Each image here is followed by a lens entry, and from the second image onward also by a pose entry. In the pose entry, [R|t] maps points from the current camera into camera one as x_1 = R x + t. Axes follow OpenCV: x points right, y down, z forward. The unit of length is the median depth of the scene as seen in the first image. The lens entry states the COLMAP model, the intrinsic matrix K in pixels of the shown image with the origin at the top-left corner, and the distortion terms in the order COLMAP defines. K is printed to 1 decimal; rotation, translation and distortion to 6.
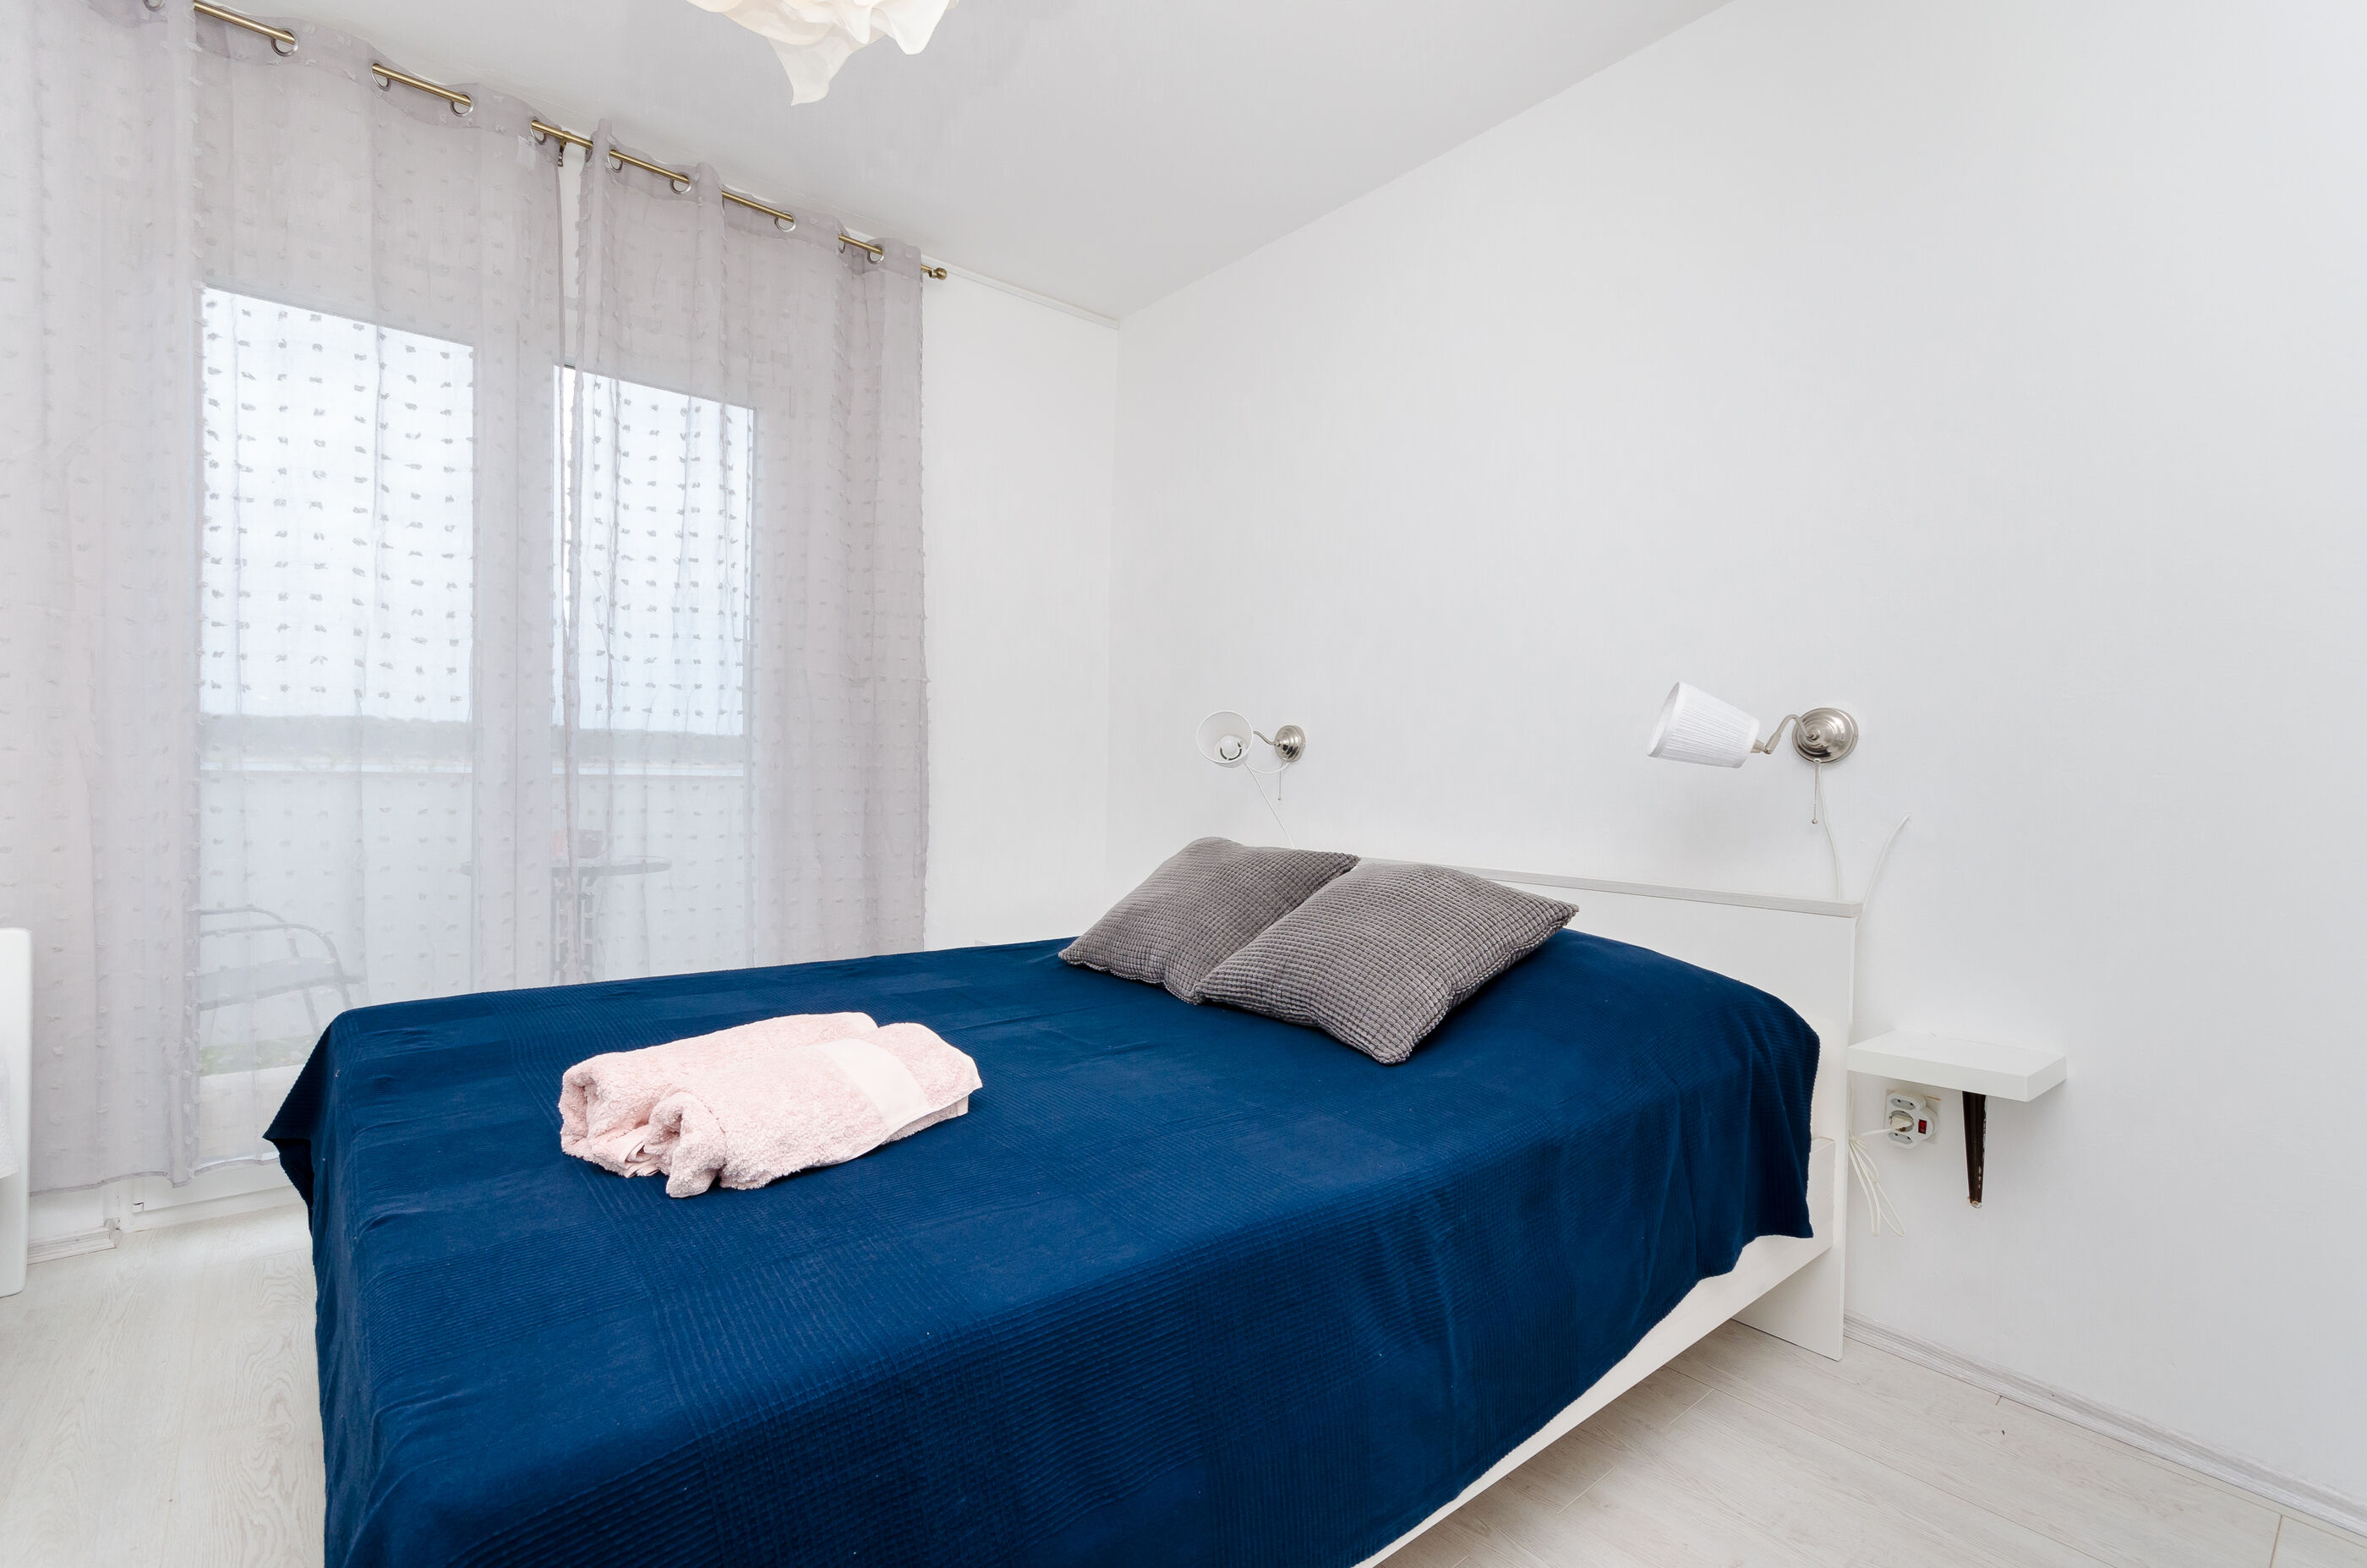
lens RADIAL K [[1005.7, 0, 1204.8], [0, 1005.7, 795.0], [0, 0, 1]] dist [0.008903, -0.001510]
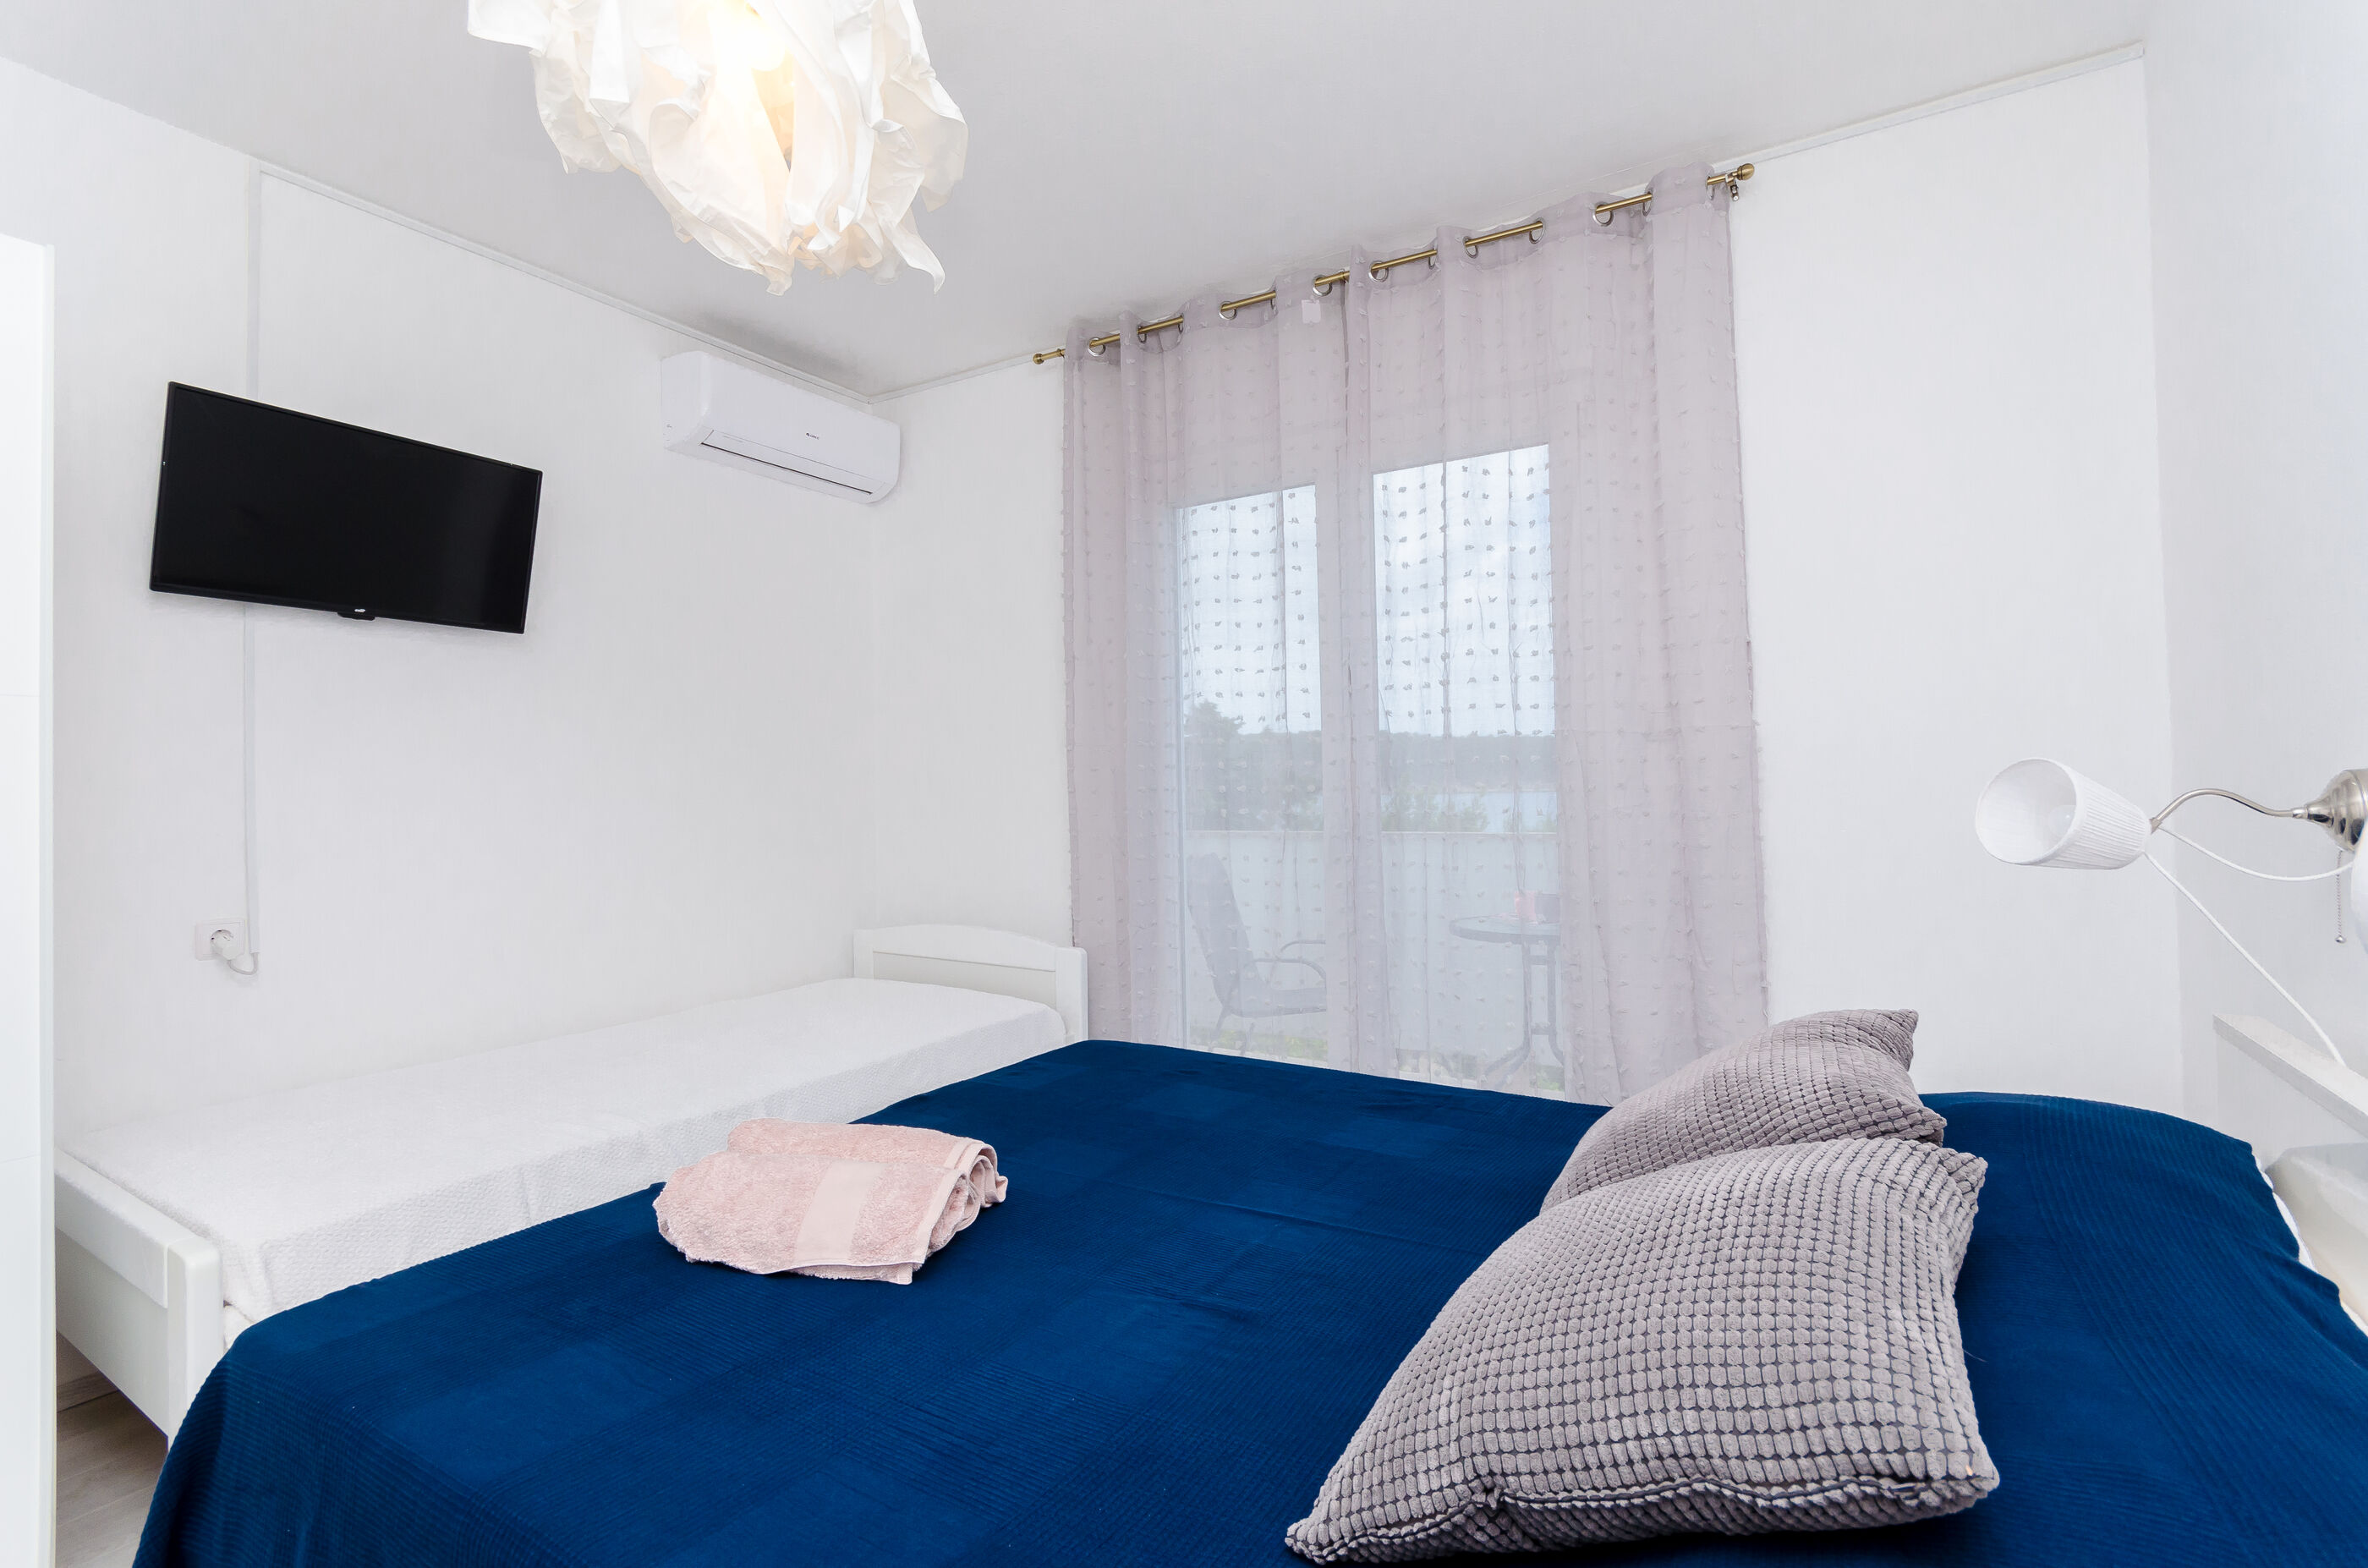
lens RADIAL K [[1064.5, 0, 1143.2], [0, 1064.5, 796.1], [0, 0, 1]] dist [0.001523, 0.003680]
pose [[0.348339, -0.028525, -0.936934, 0.484647], [-0.010500, 0.999355, -0.034329, -0.050923], [0.937310, 0.021796, 0.347815, 0.528133]]
